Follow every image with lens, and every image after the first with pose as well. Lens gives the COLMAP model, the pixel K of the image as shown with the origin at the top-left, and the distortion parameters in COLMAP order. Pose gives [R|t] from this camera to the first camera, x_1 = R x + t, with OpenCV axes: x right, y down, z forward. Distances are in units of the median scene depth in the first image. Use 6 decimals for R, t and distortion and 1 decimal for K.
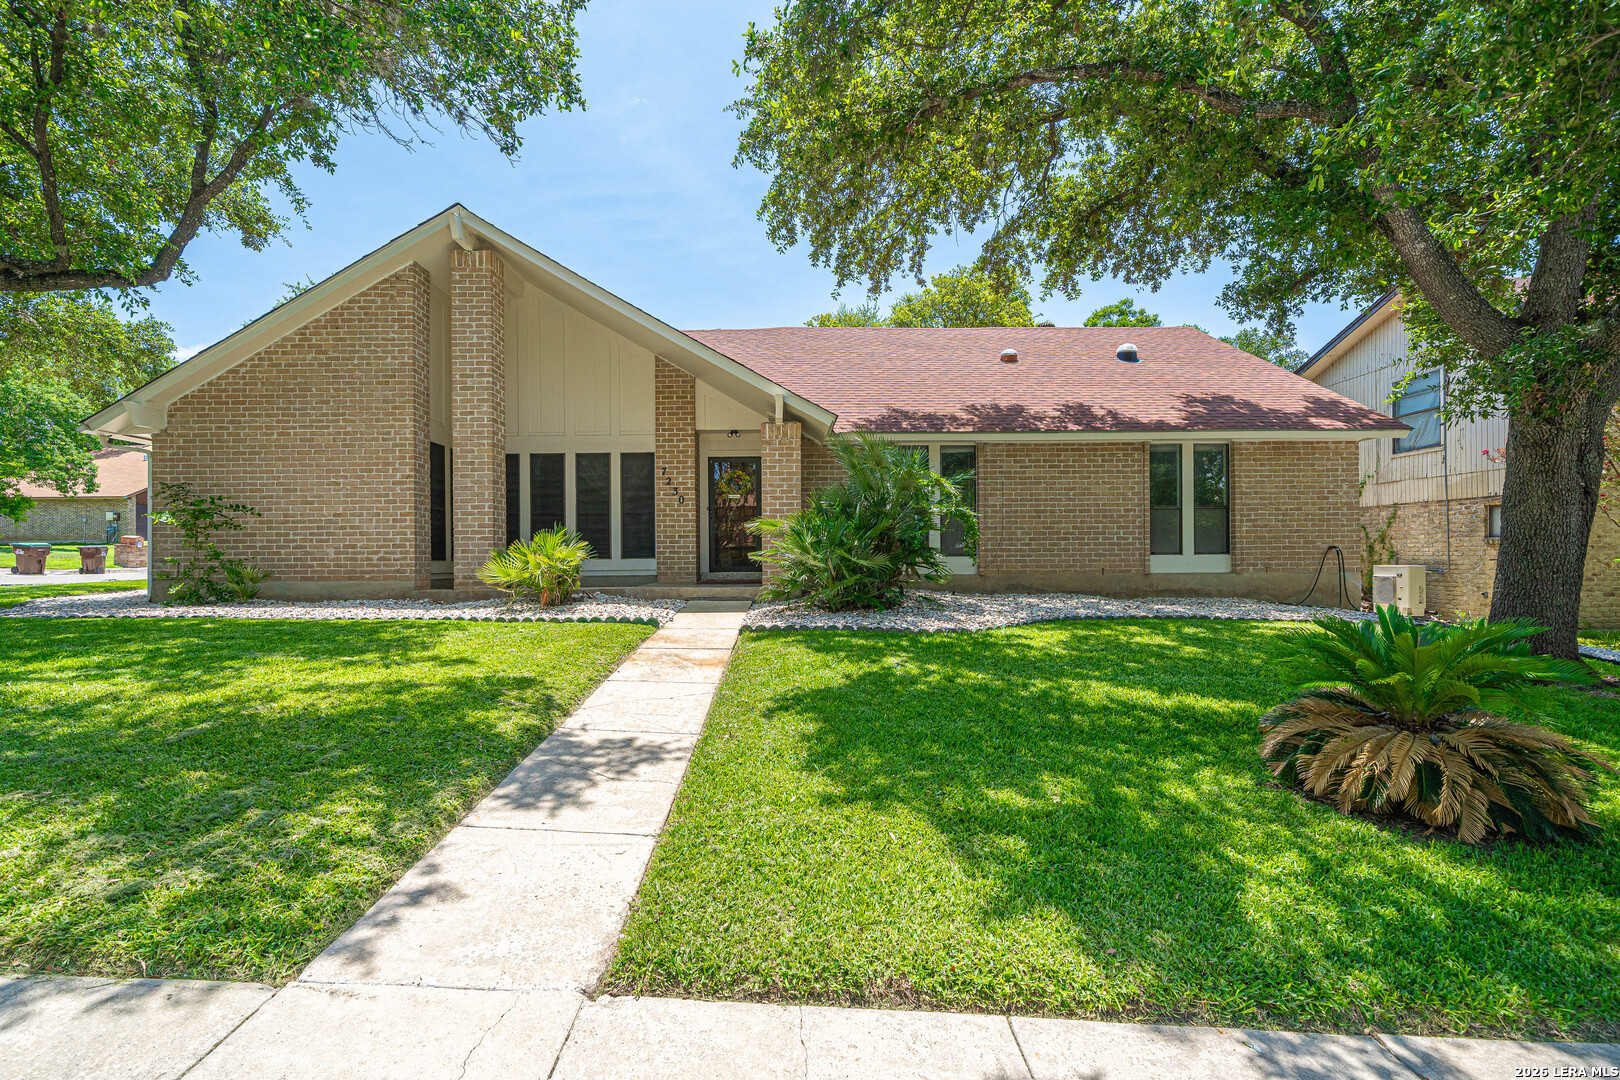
lens RADIAL K [[694.0, 0, 809.6], [0, 694.0, 548.2], [0, 0, 1]] dist [0.002421, 0.000019]
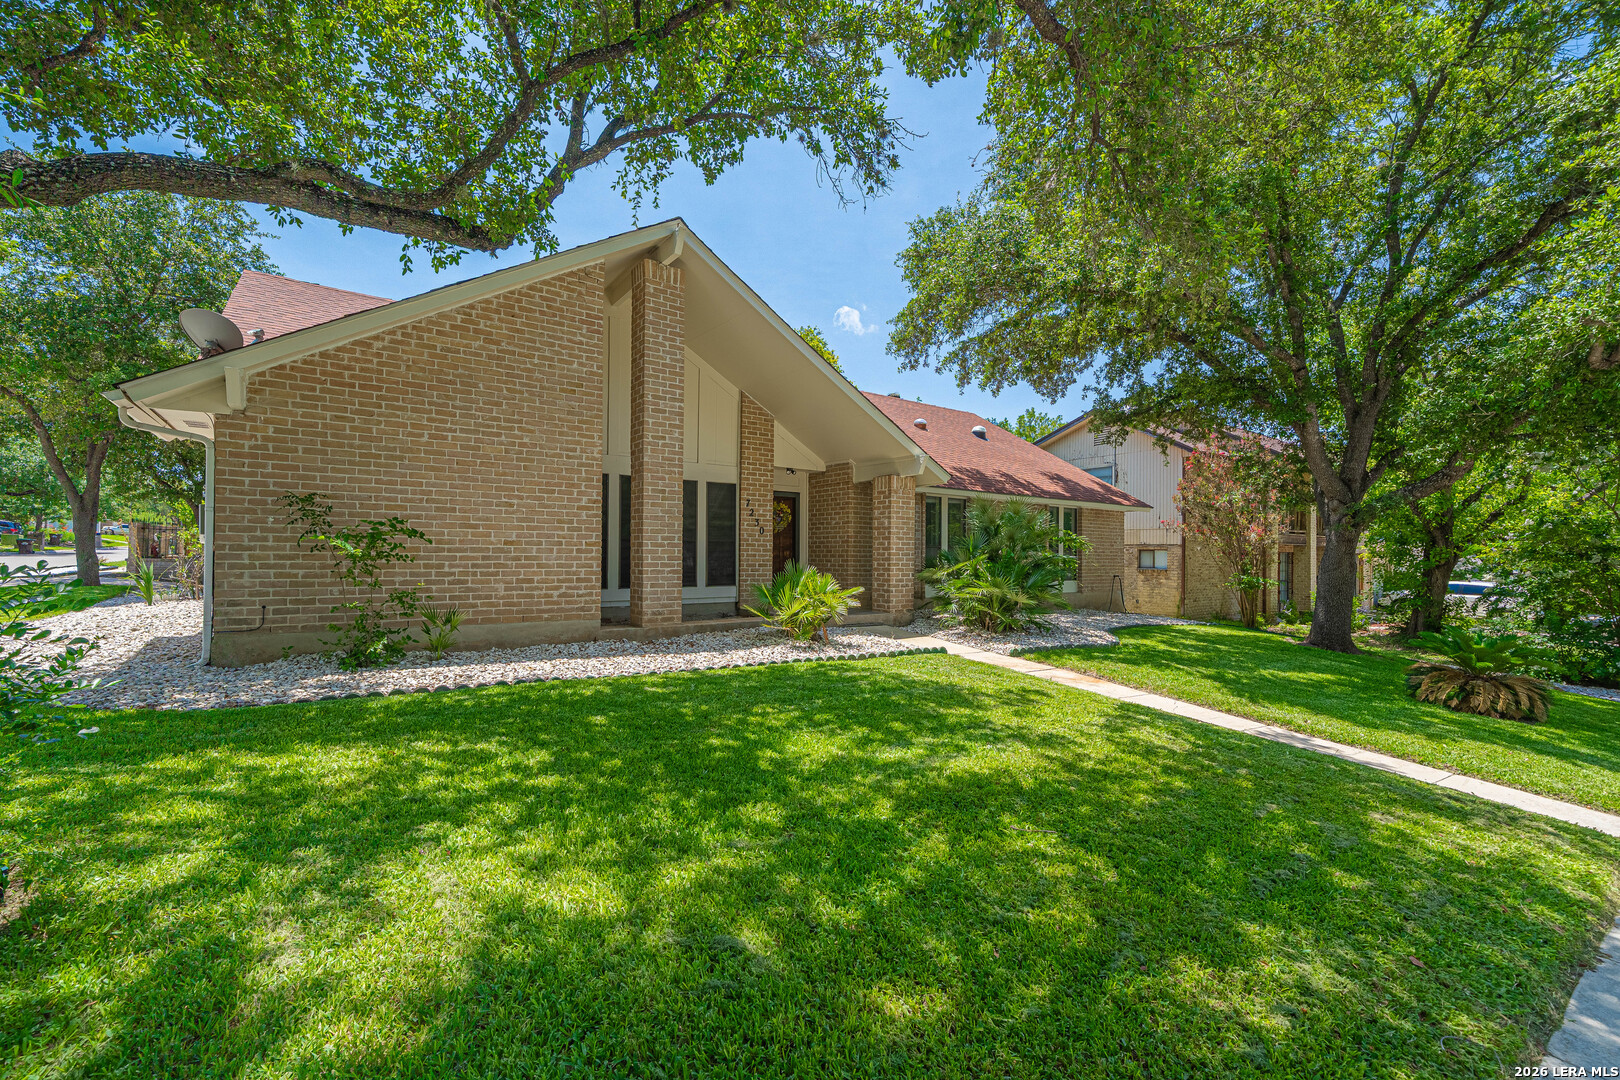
lens RADIAL K [[652.1, 0, 809.0], [0, 652.1, 548.1], [0, 0, 1]] dist [-0.000145, 0.000011]
pose [[0.824956, 0.023468, 0.564709, -0.819311], [-0.021450, 0.999718, -0.010210, -0.040974], [-0.564790, -0.003691, 0.825227, 0.161723]]
